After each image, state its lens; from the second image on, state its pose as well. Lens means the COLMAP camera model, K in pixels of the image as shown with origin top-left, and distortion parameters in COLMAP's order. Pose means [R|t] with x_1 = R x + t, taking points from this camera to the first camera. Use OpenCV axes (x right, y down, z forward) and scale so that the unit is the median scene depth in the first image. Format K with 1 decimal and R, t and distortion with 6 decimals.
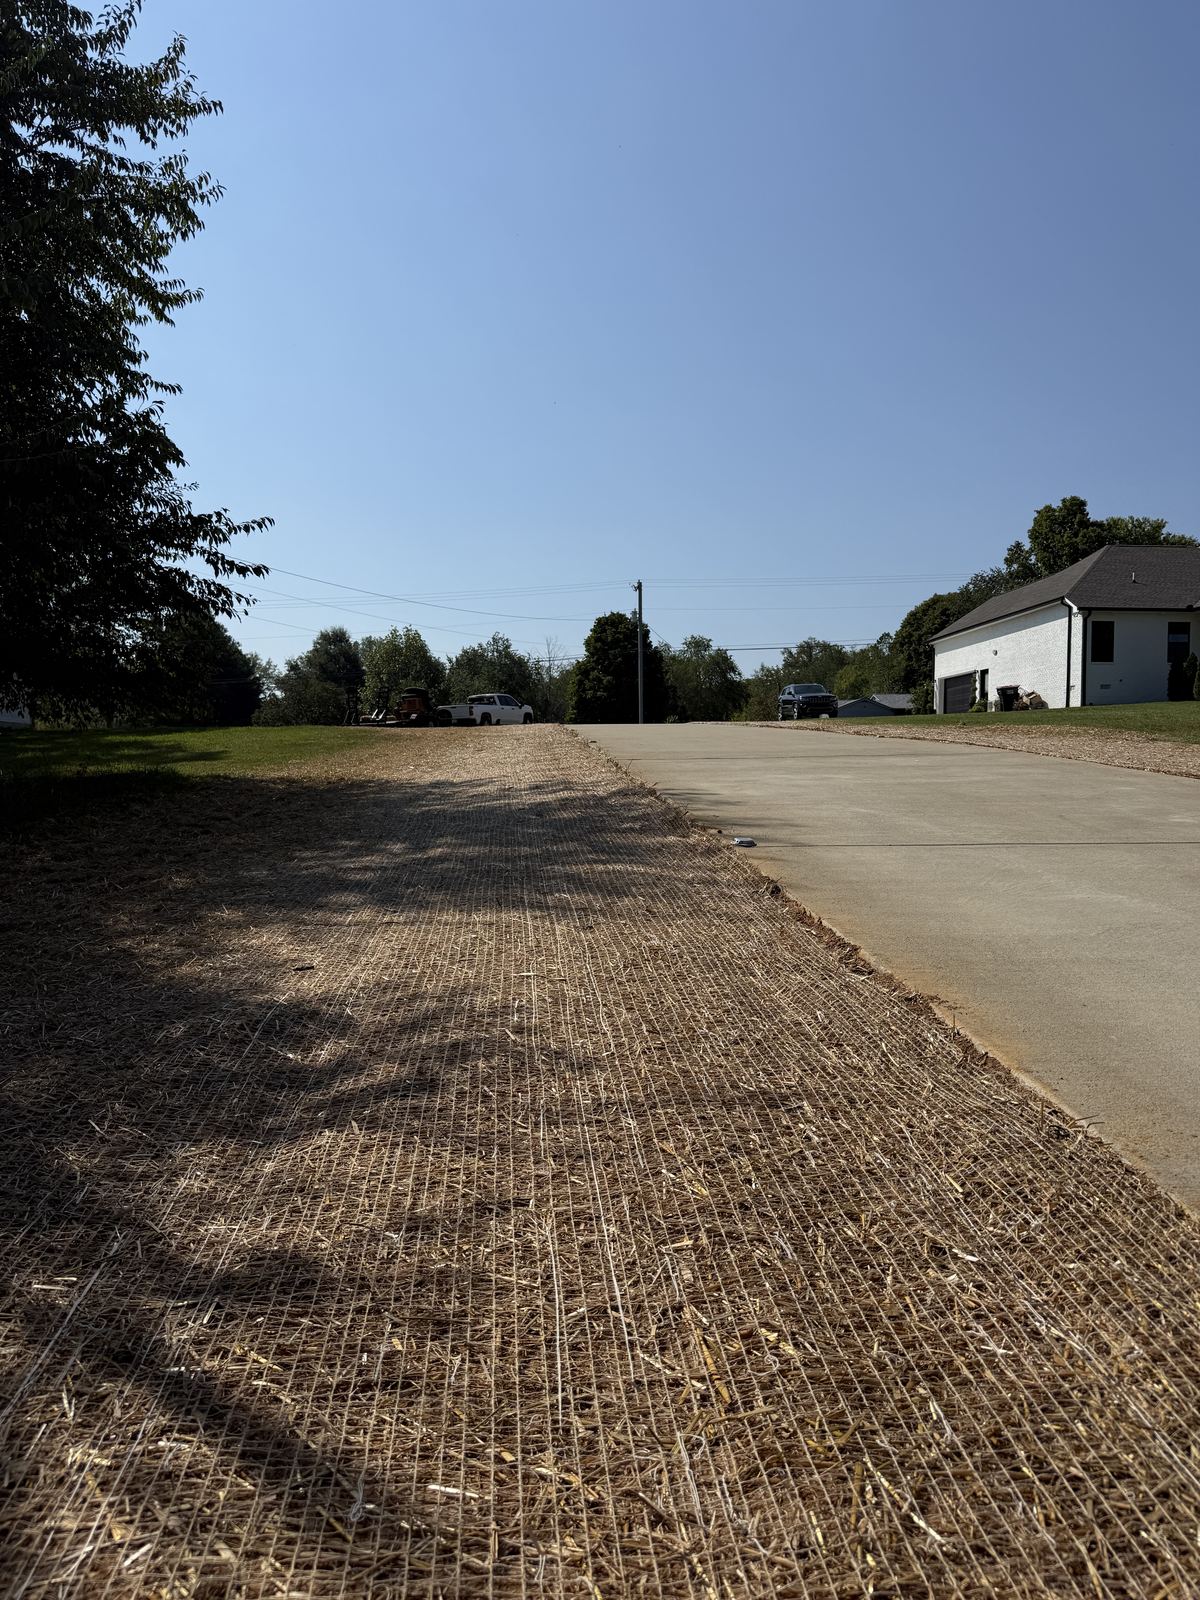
lens RADIAL K [[1143.4, 0, 600.0], [0, 1143.4, 800.0], [0, 0, 1]] dist [0.012359, 0.005102]
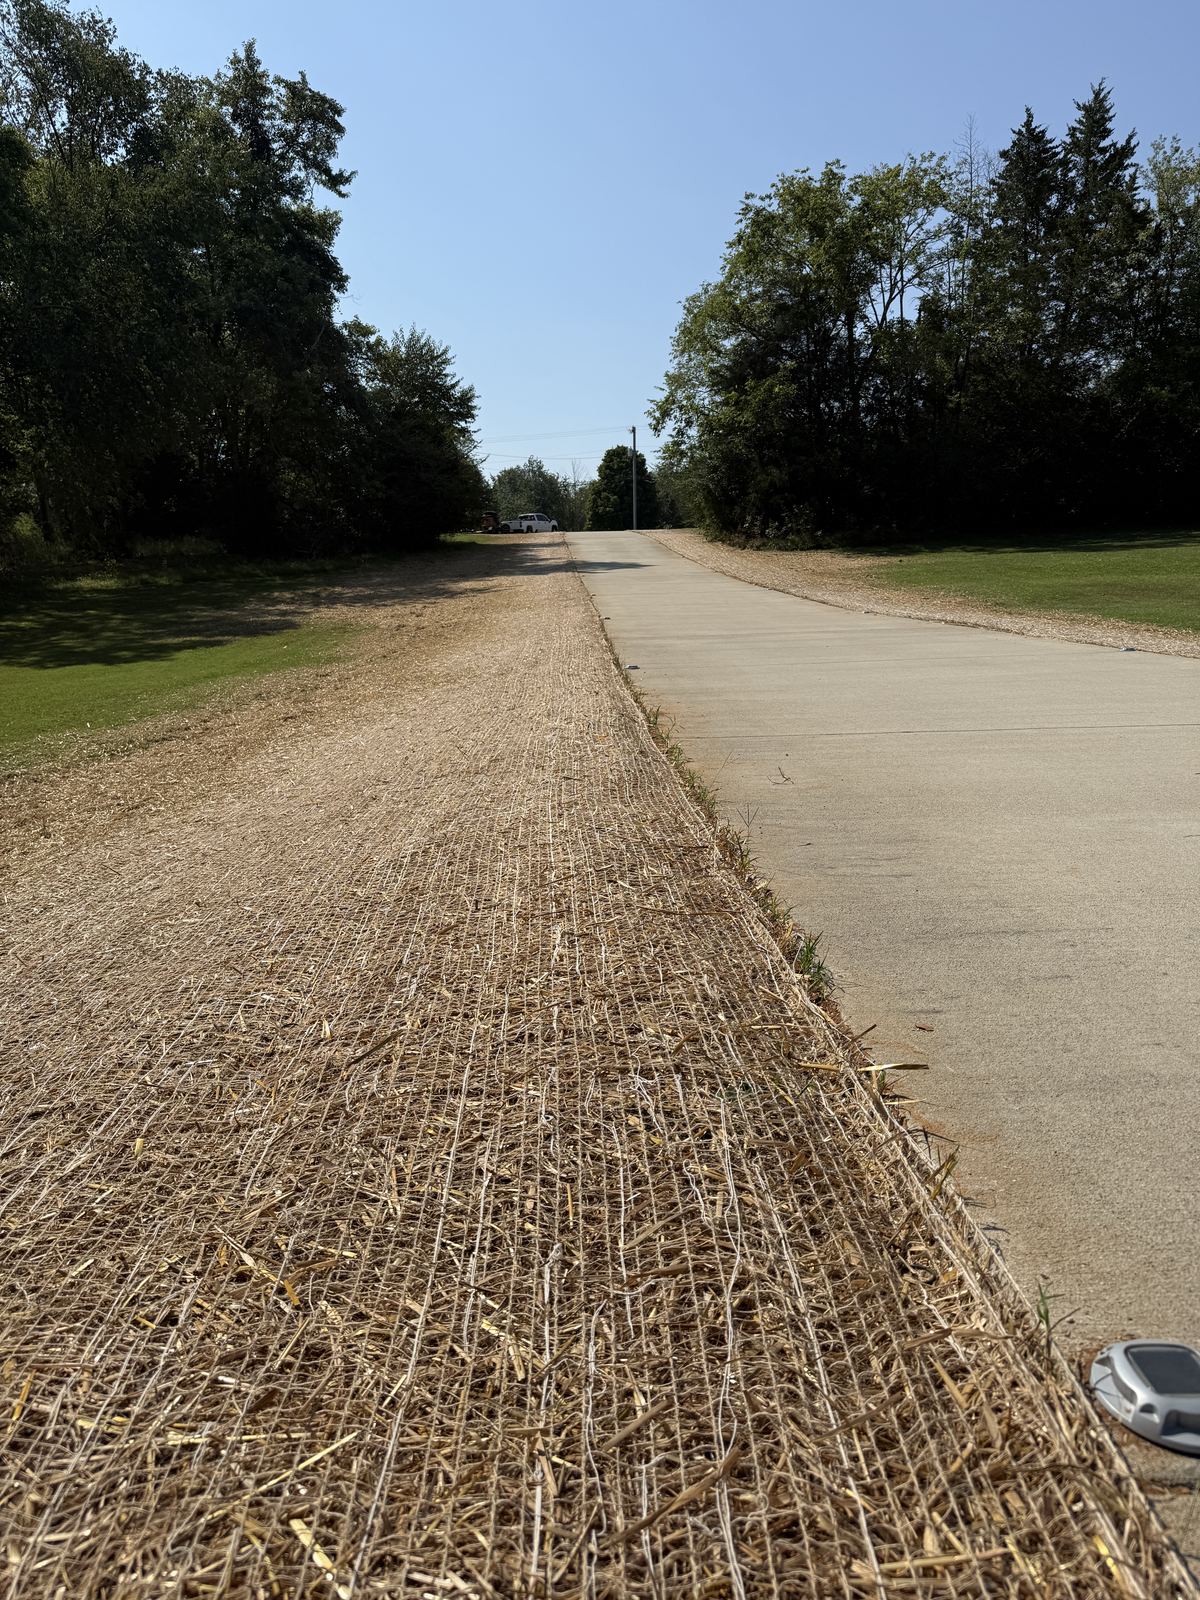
lens RADIAL K [[1191.3, 0, 621.9], [0, 1191.3, 834.0], [0, 0, 1]] dist [-0.009315, 0.004363]
pose [[0.999784, -0.009849, -0.018299, 0.036409], [0.013014, 0.983249, 0.181802, 0.030373], [0.016202, -0.182001, 0.983165, -0.455771]]
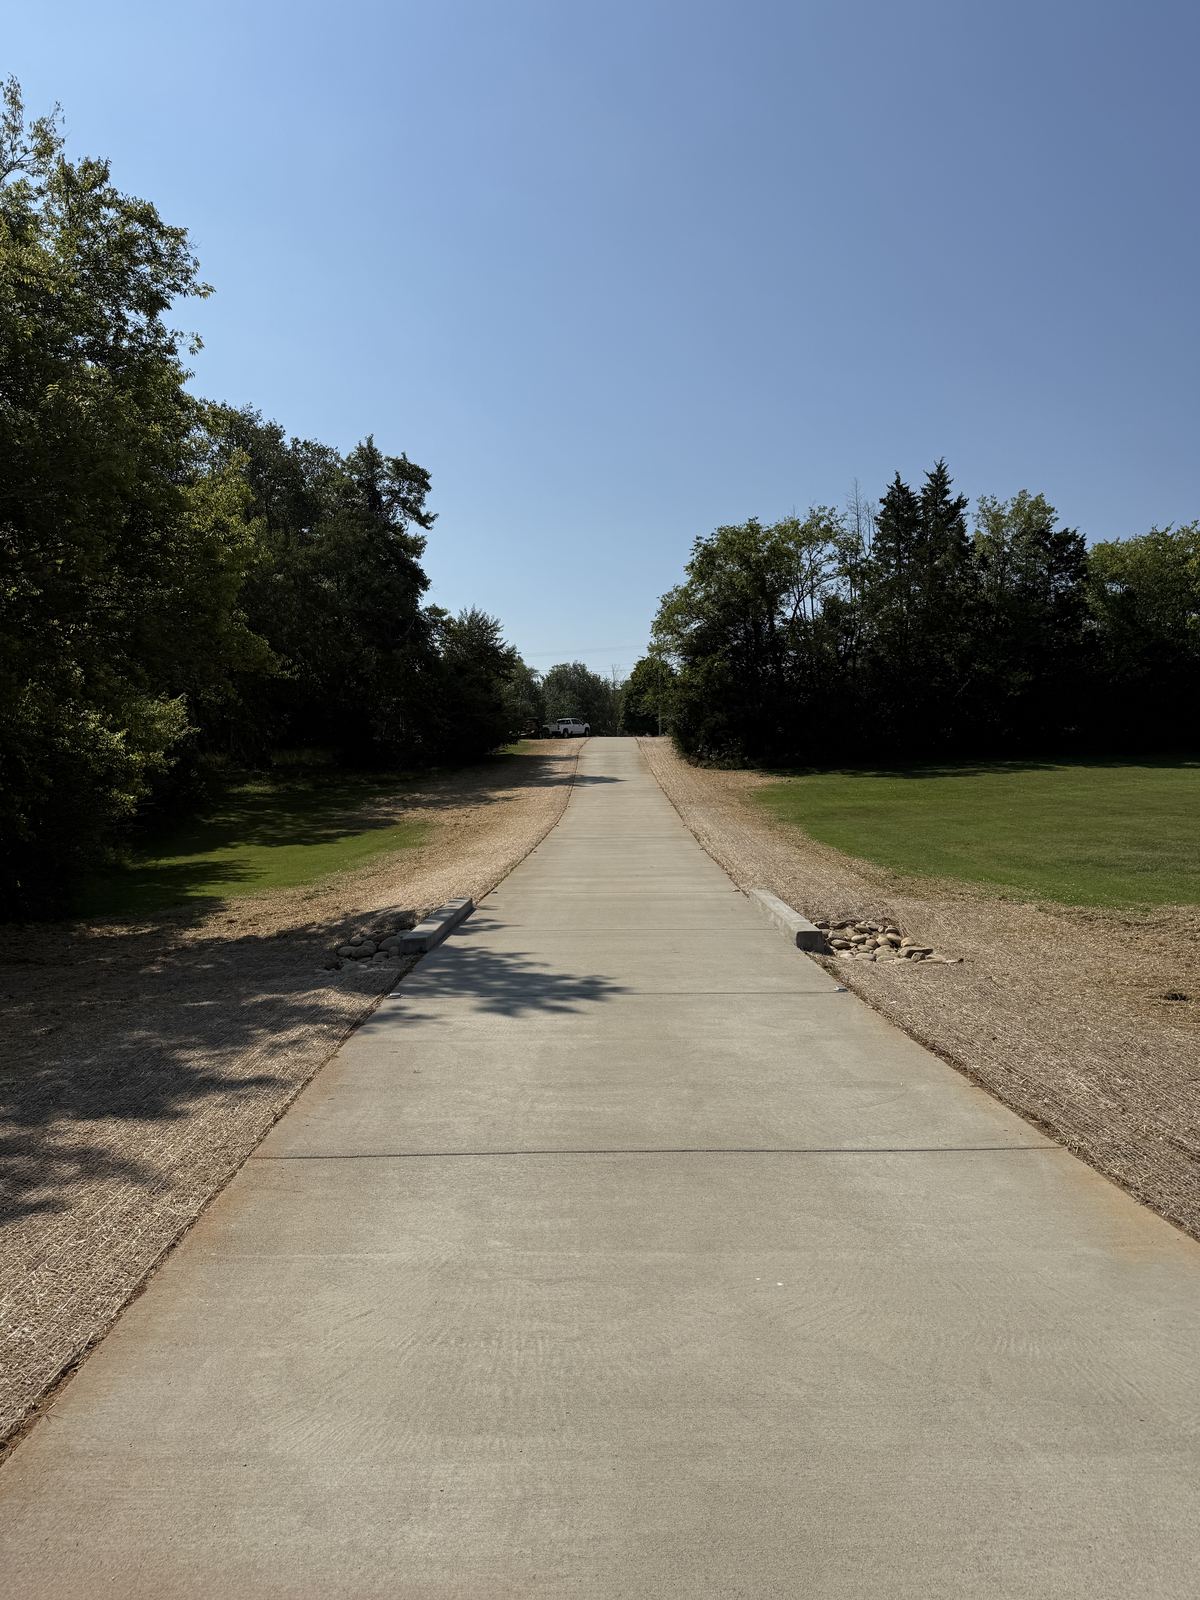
lens RADIAL K [[1191.9, 0, 643.5], [0, 1191.9, 799.3], [0, 0, 1]] dist [0.217397, -0.001227]
pose [[0.999121, 0.002645, -0.041838, 0.073352], [-0.002339, 0.999970, 0.007347, 0.019906], [0.041856, -0.007243, 0.999097, -0.642288]]
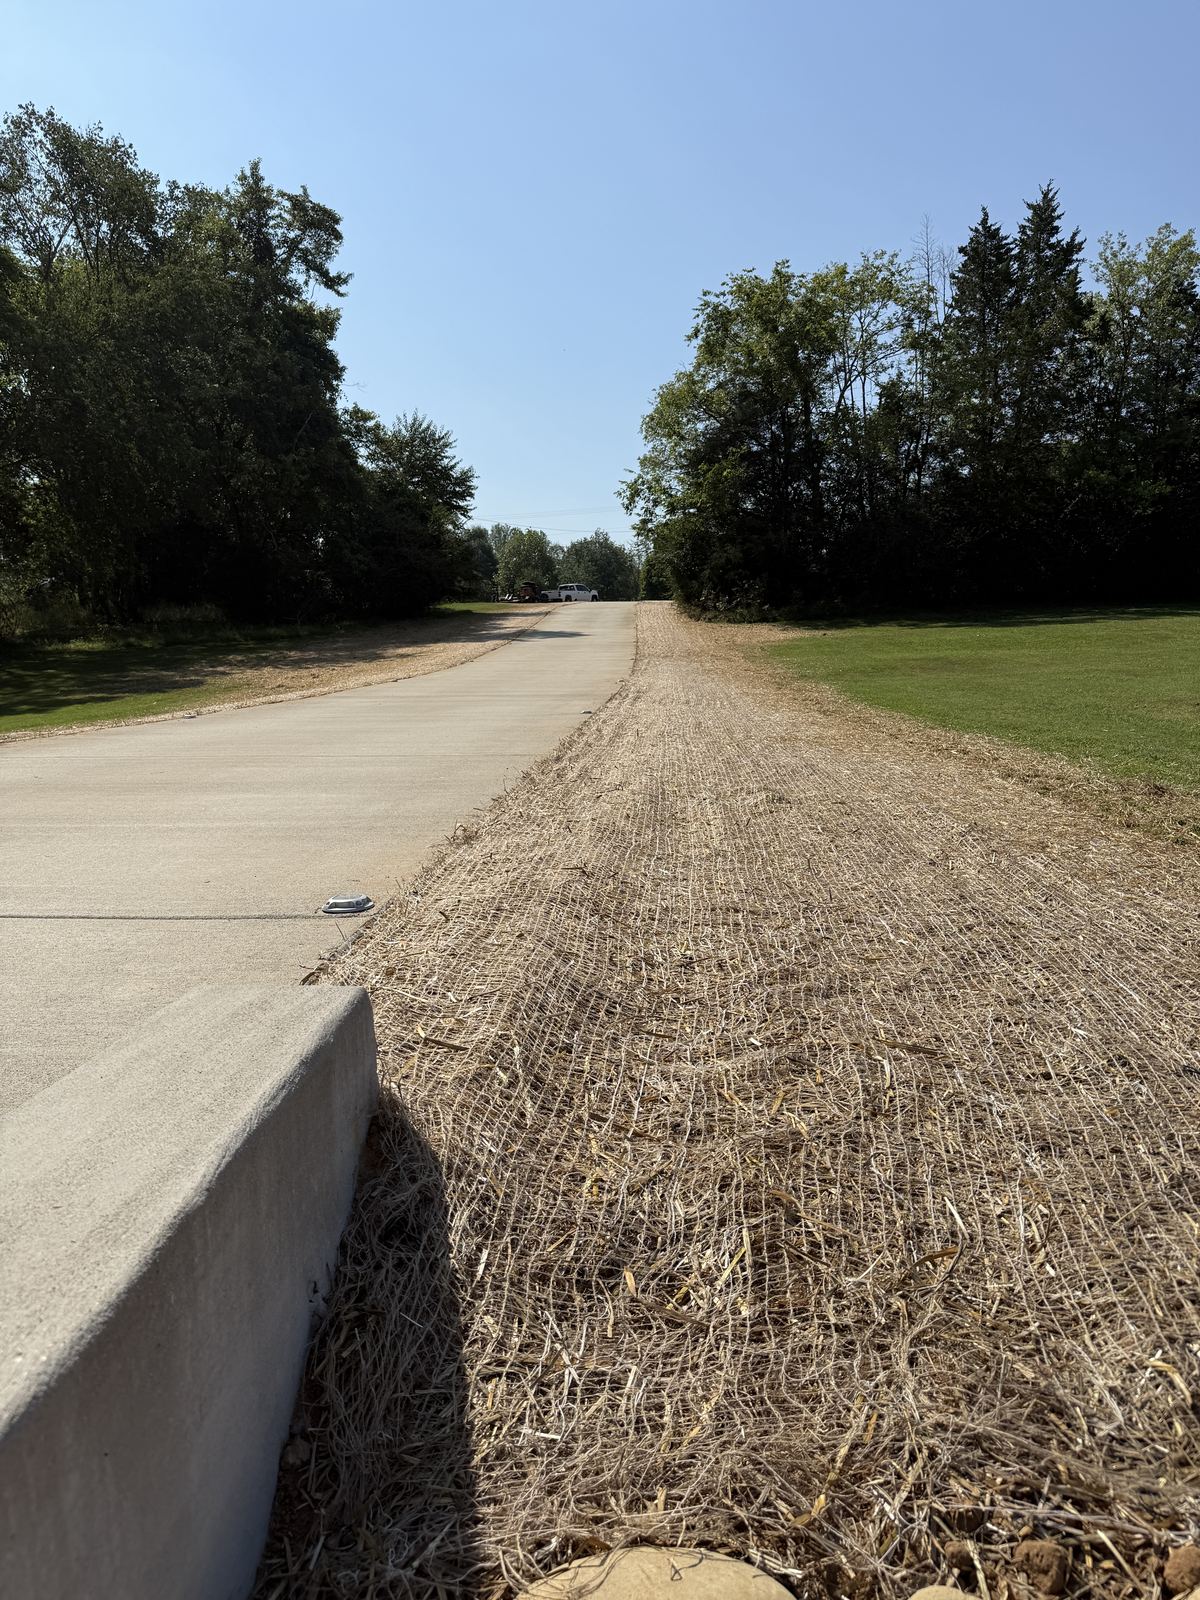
lens RADIAL K [[1172.0, 0, 614.4], [0, 1172.0, 872.5], [0, 0, 1]] dist [-0.005705, -0.007762]
pose [[0.994865, 0.021495, -0.098899, 0.089686], [-0.005295, 0.986903, 0.161227, 0.030840], [0.101069, -0.159875, 0.981950, -0.474313]]
